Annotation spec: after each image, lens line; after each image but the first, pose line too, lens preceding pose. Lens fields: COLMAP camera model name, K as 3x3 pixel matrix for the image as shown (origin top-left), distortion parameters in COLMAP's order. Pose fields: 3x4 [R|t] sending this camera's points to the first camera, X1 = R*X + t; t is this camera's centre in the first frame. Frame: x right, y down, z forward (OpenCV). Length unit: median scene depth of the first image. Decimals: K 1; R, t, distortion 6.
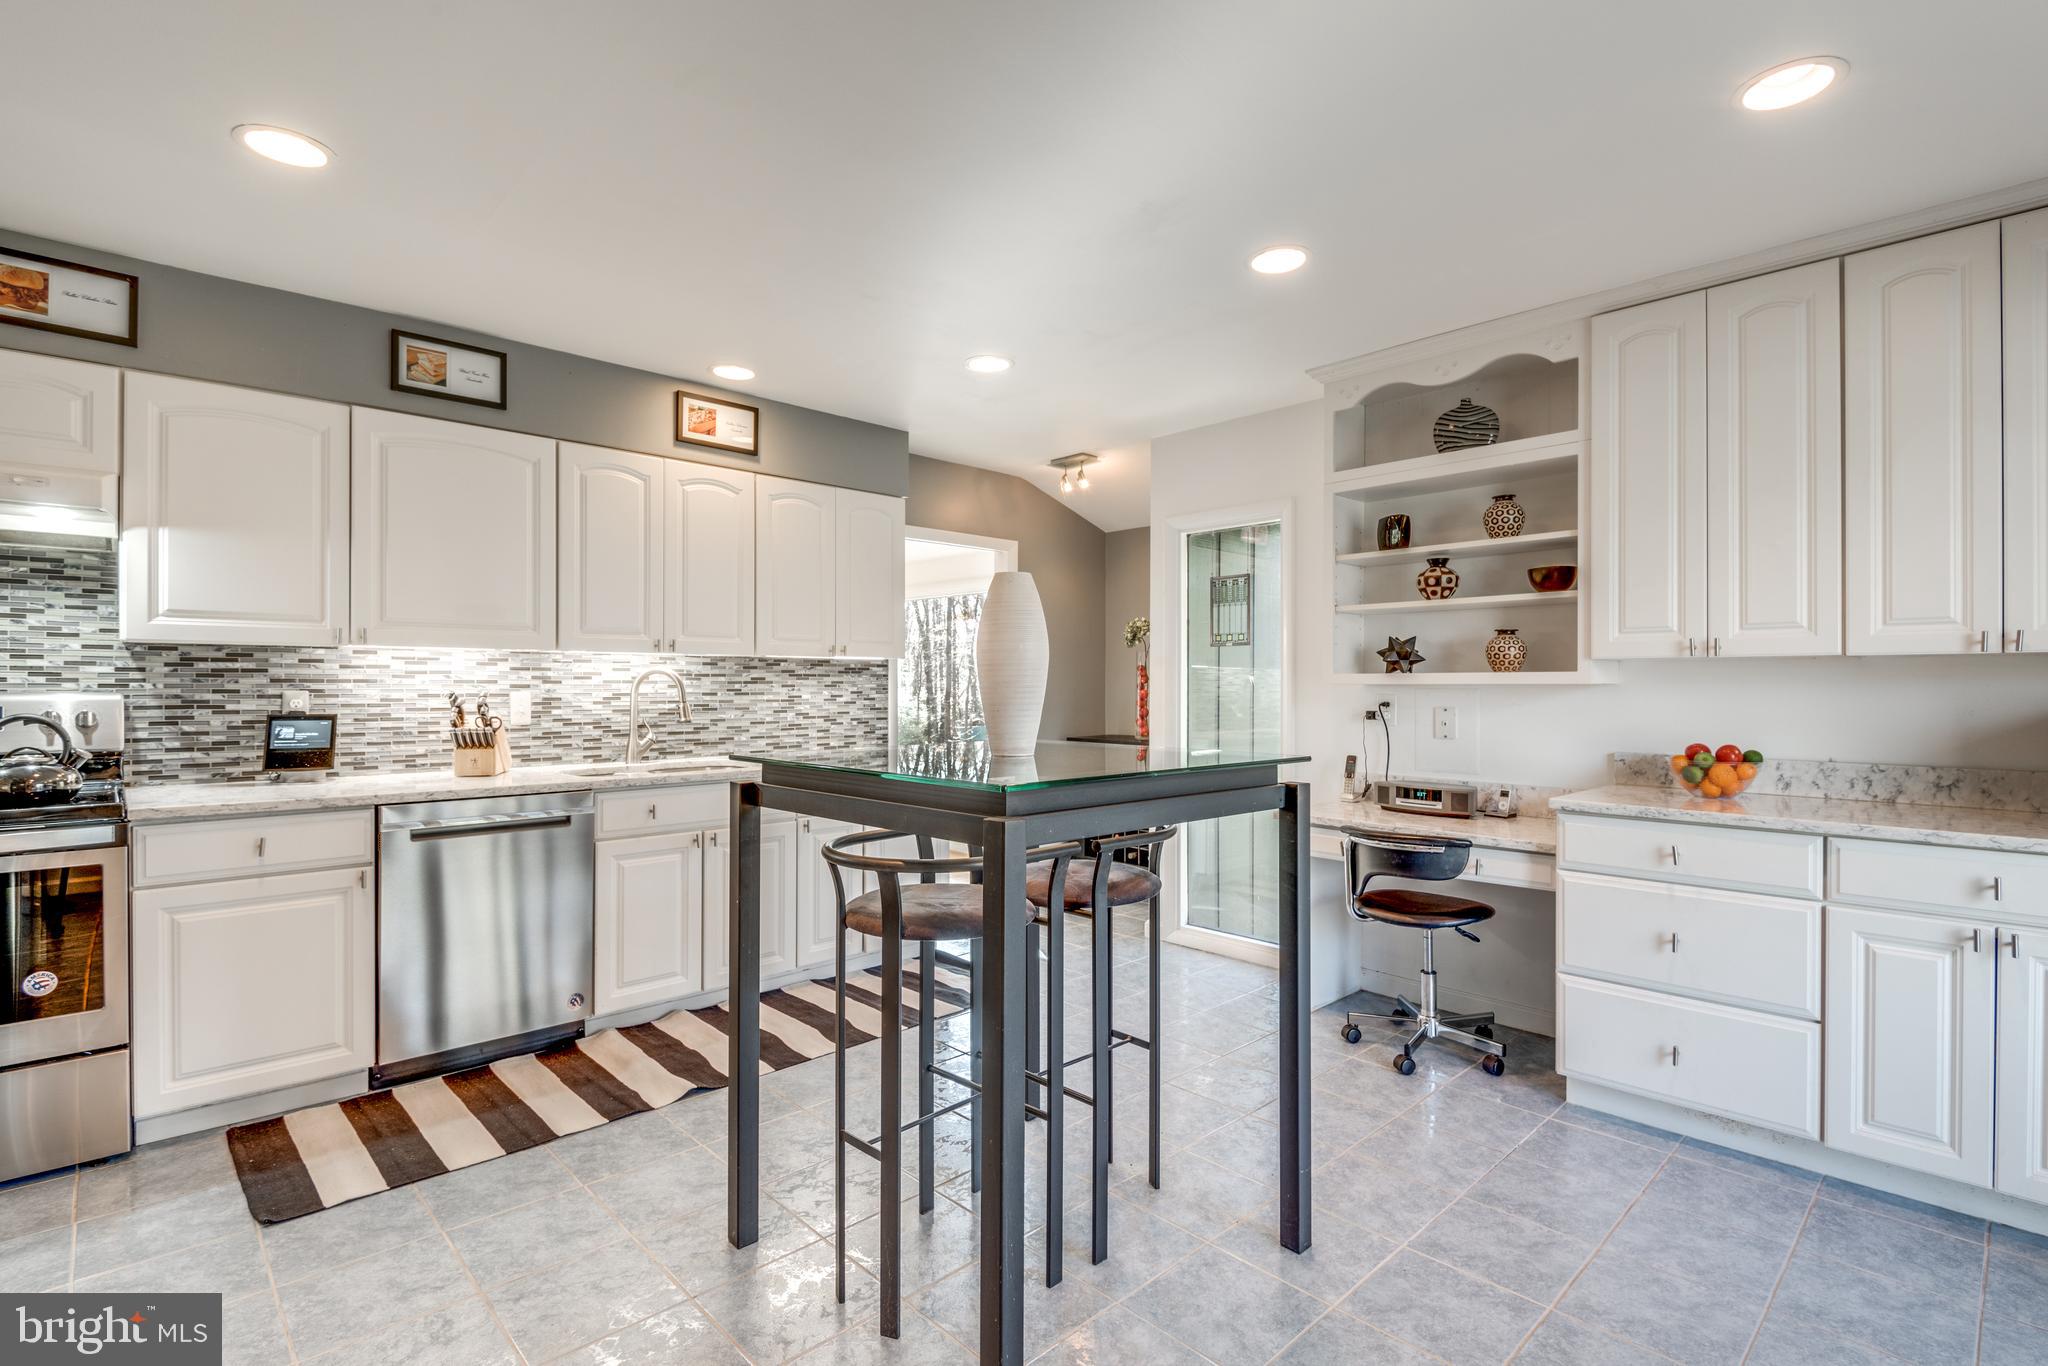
lens RADIAL K [[951.8, 0, 1040.7], [0, 951.8, 680.6], [0, 0, 1]] dist [0.037273, -0.038676]
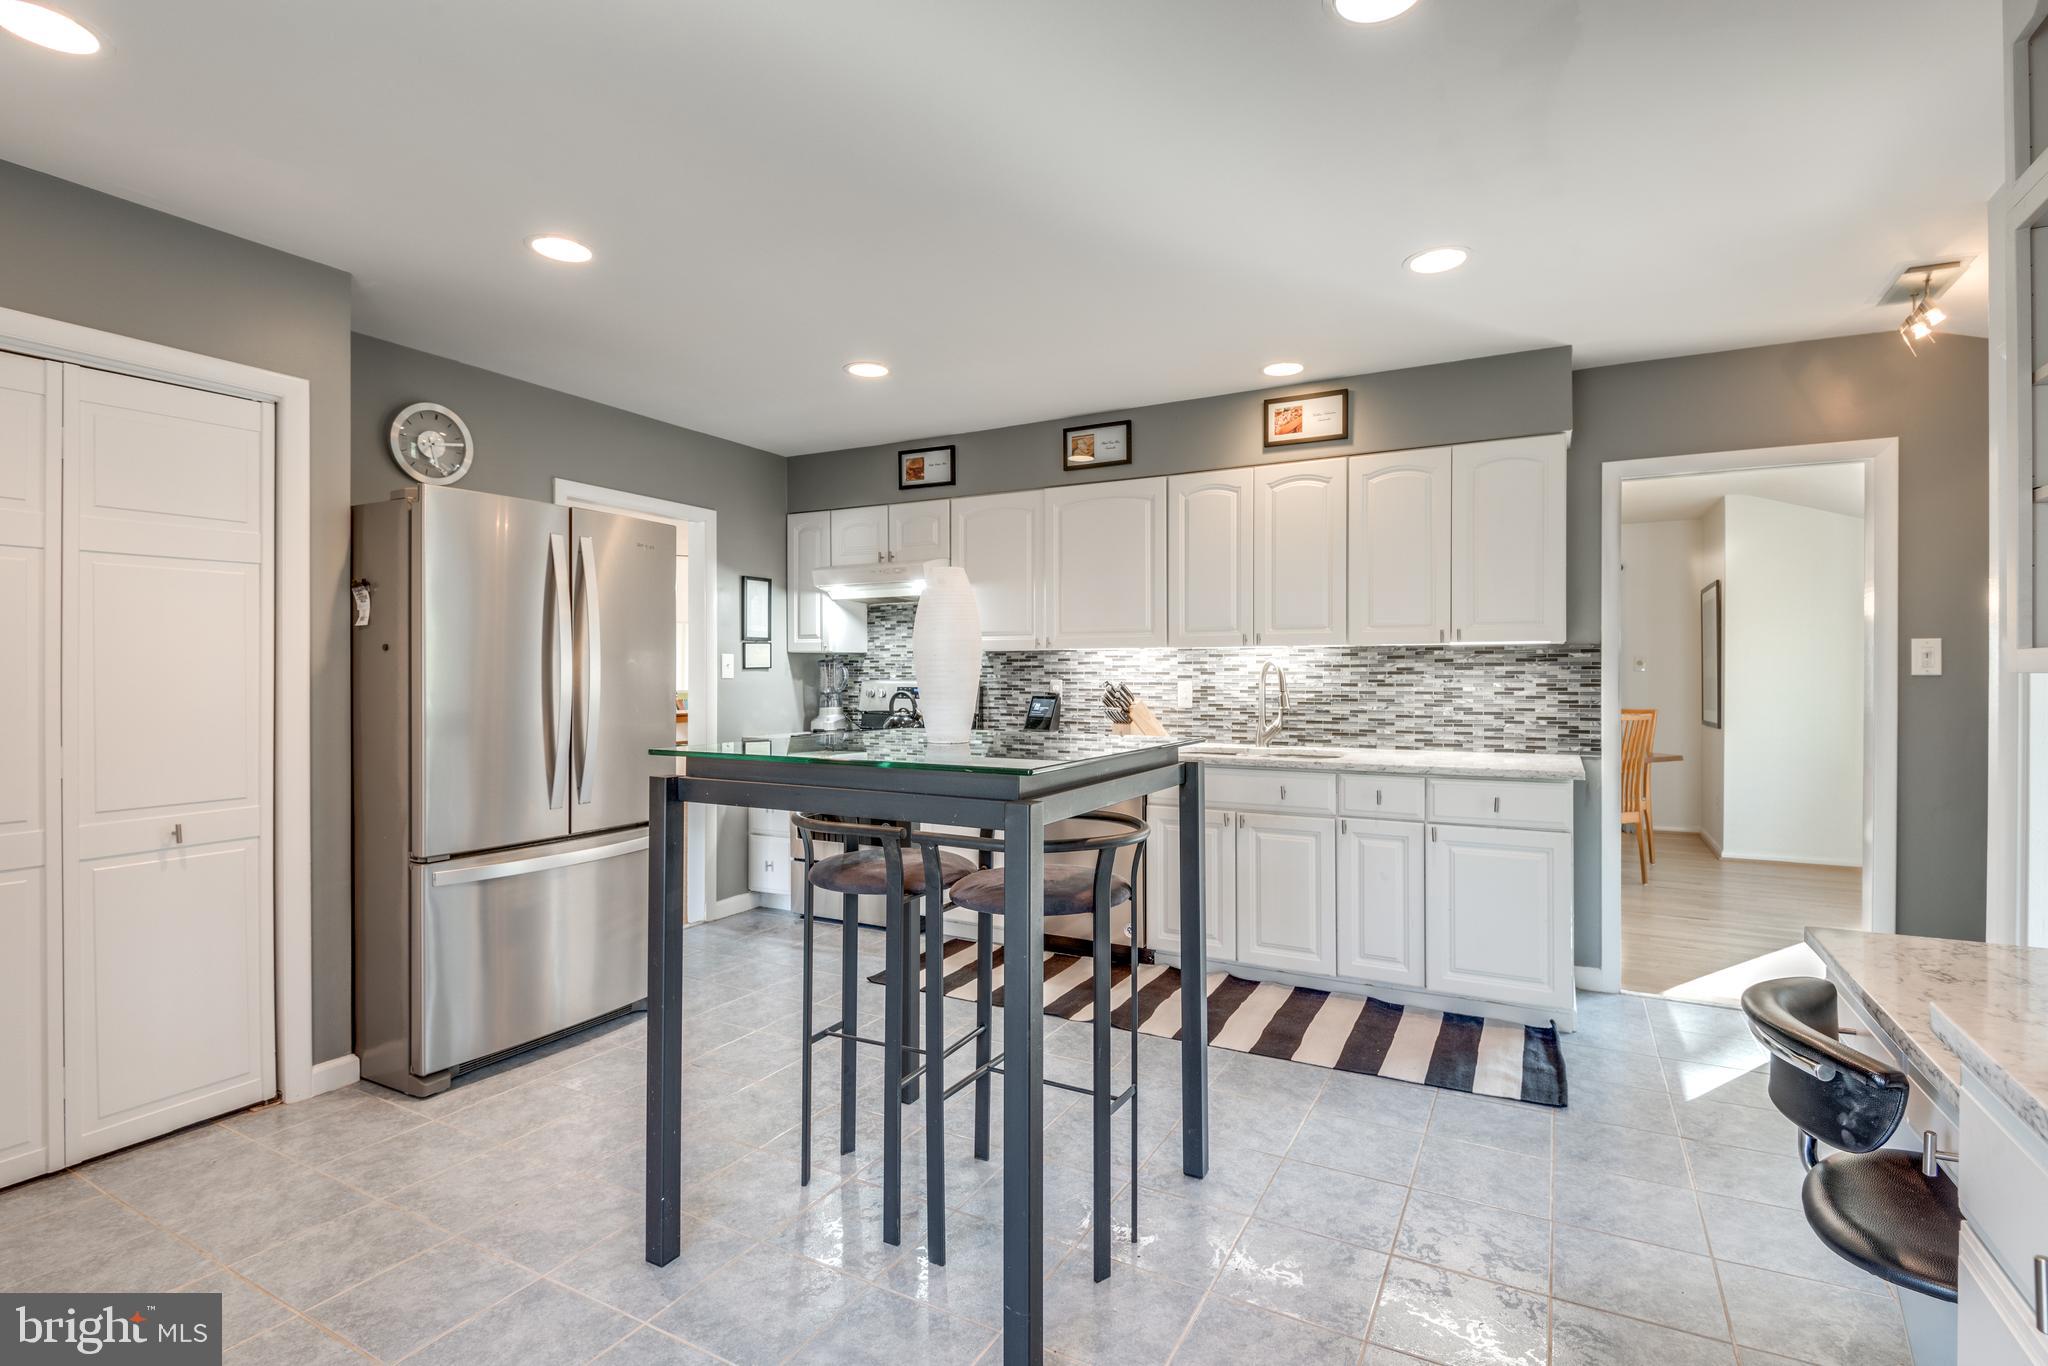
lens RADIAL K [[951.8, 0, 1040.7], [0, 951.8, 680.6], [0, 0, 1]] dist [0.037273, -0.038676]
pose [[0.305988, 0.003637, -0.952029, 0.583834], [0.003962, 0.999979, 0.005094, 0.003831], [0.952027, -0.005331, 0.305967, 0.450672]]
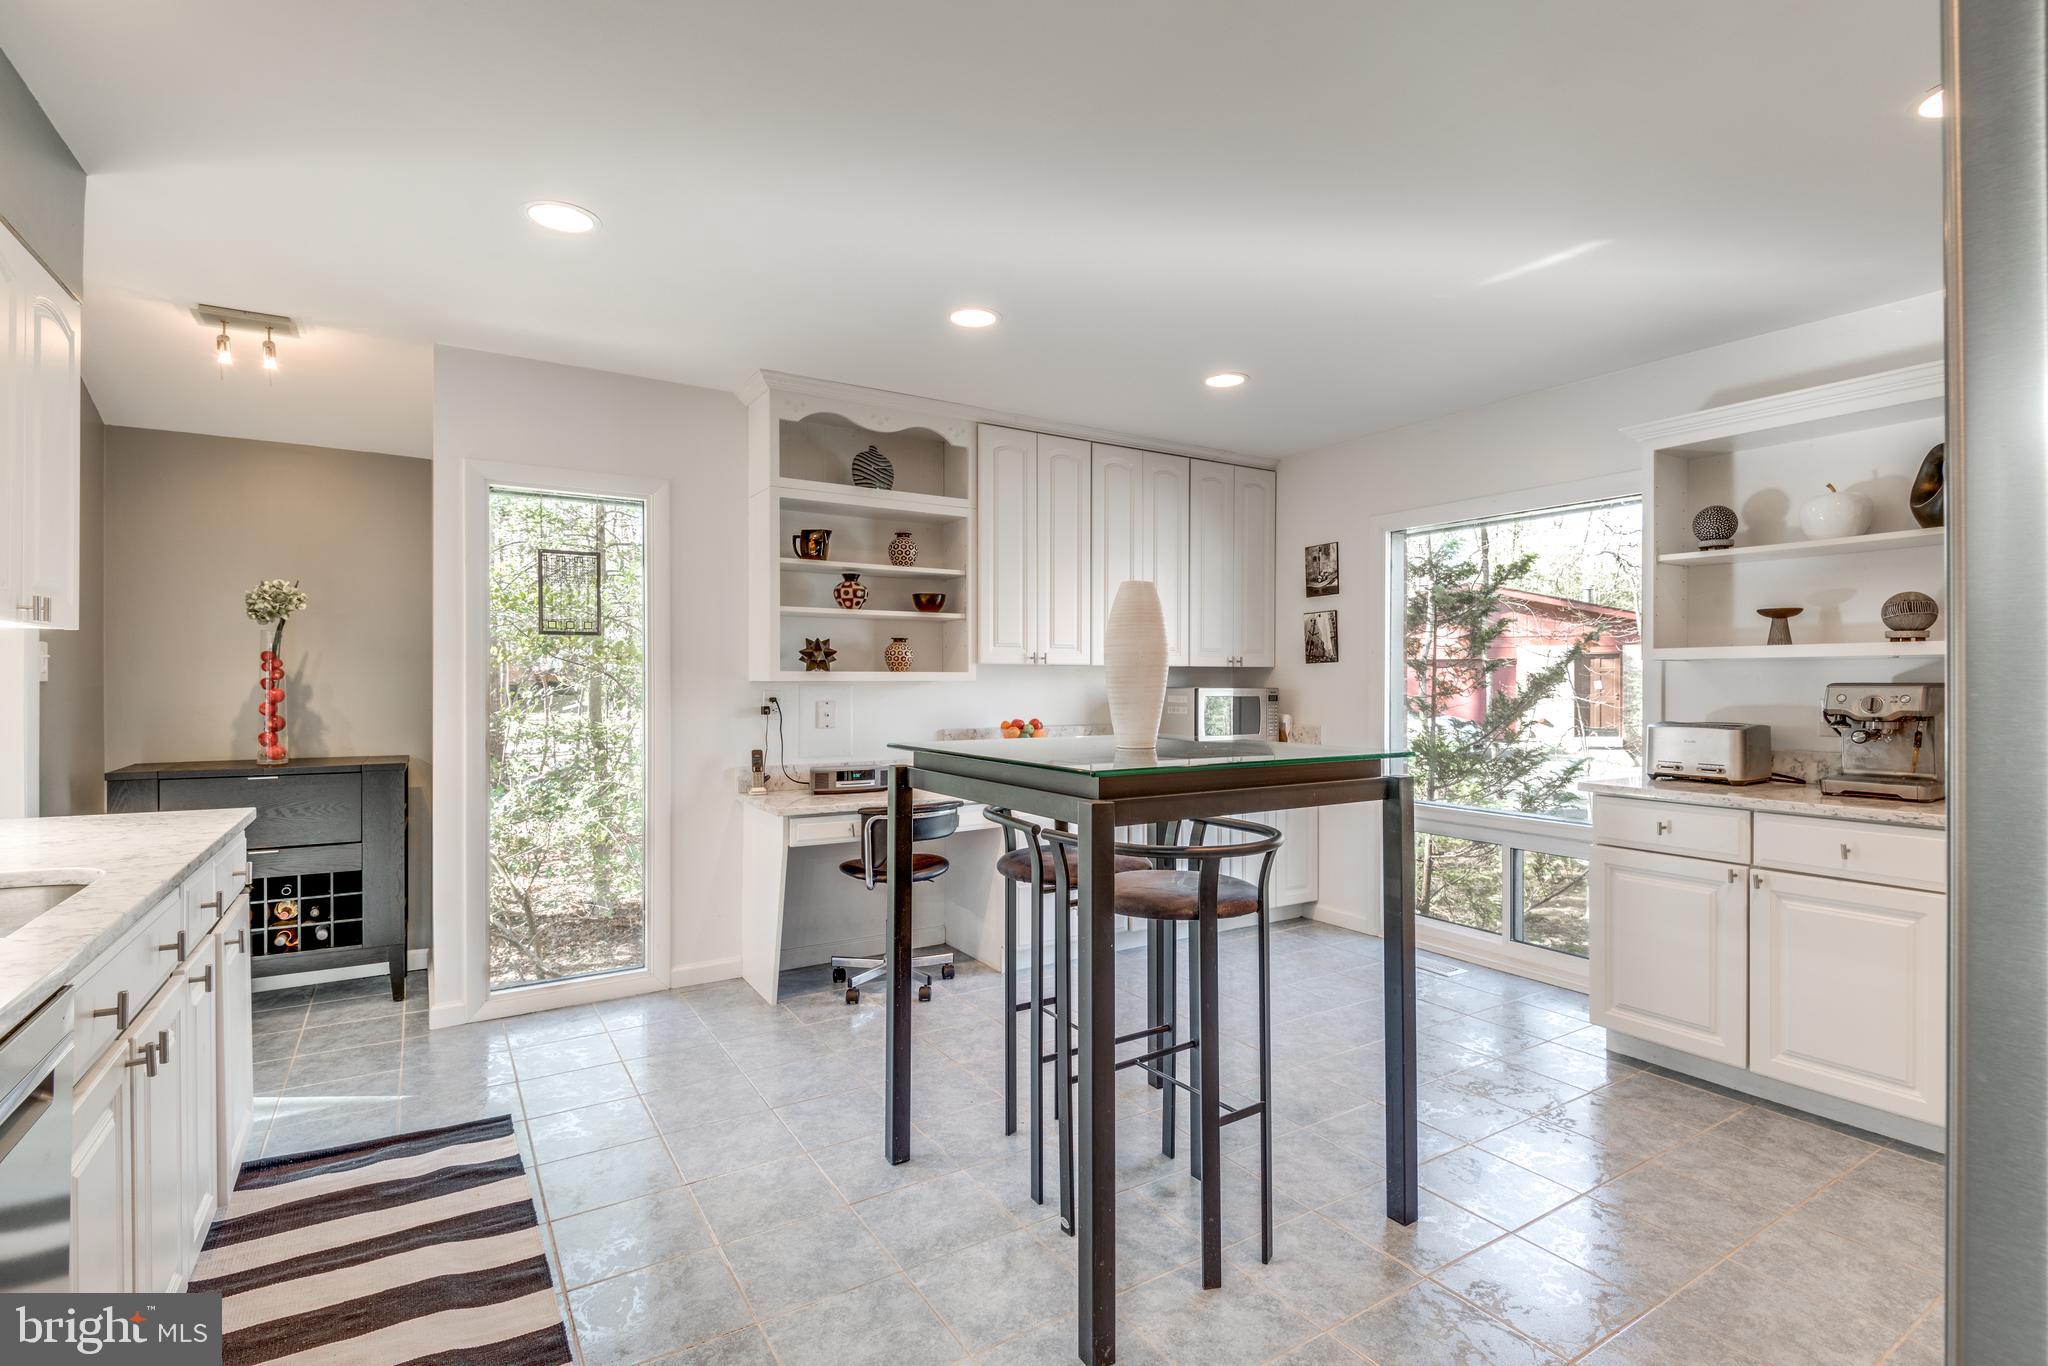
lens RADIAL K [[961.9, 0, 1045.3], [0, 961.9, 682.0], [0, 0, 1]] dist [0.037362, -0.028518]
pose [[0.201791, -0.002668, 0.979425, -0.647681], [-0.004751, 0.999982, 0.003703, -0.000645], [-0.979417, -0.005400, 0.201775, 0.492666]]
